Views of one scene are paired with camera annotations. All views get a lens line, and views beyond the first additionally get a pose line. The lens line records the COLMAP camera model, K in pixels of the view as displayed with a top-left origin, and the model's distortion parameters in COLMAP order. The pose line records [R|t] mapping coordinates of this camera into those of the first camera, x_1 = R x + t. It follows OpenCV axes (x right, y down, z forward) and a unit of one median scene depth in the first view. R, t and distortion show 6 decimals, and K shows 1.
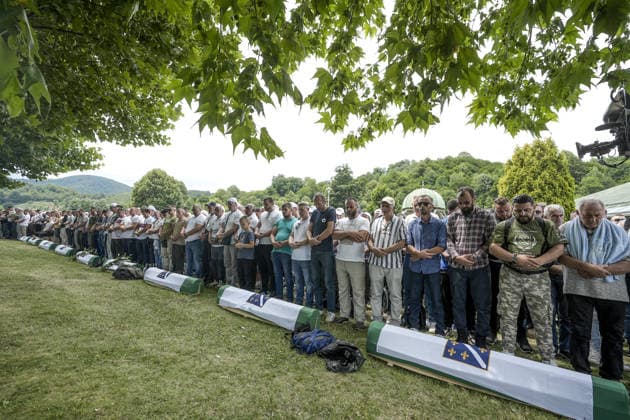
lens RADIAL K [[297.6, 0, 315.0], [0, 297.6, 210.0], [0, 0, 1]] dist [-0.000041, -0.000864]
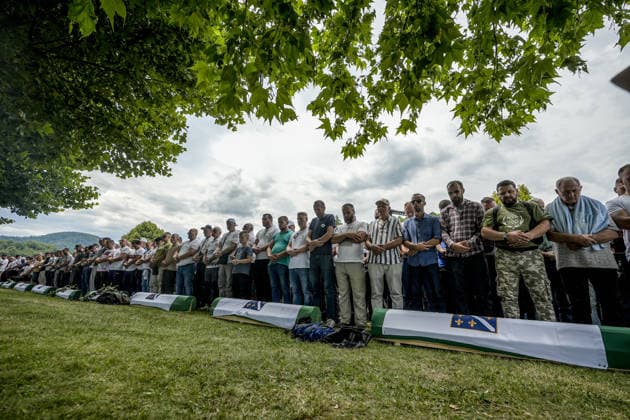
lens RADIAL K [[293.4, 0, 315.0], [0, 293.4, 210.0], [0, 0, 1]] dist [-0.001704, -0.000088]
pose [[0.999002, 0.009782, 0.043591, -0.045142], [-0.000638, 0.978757, -0.205023, 0.212238], [-0.044671, 0.204791, 0.977786, -0.007806]]
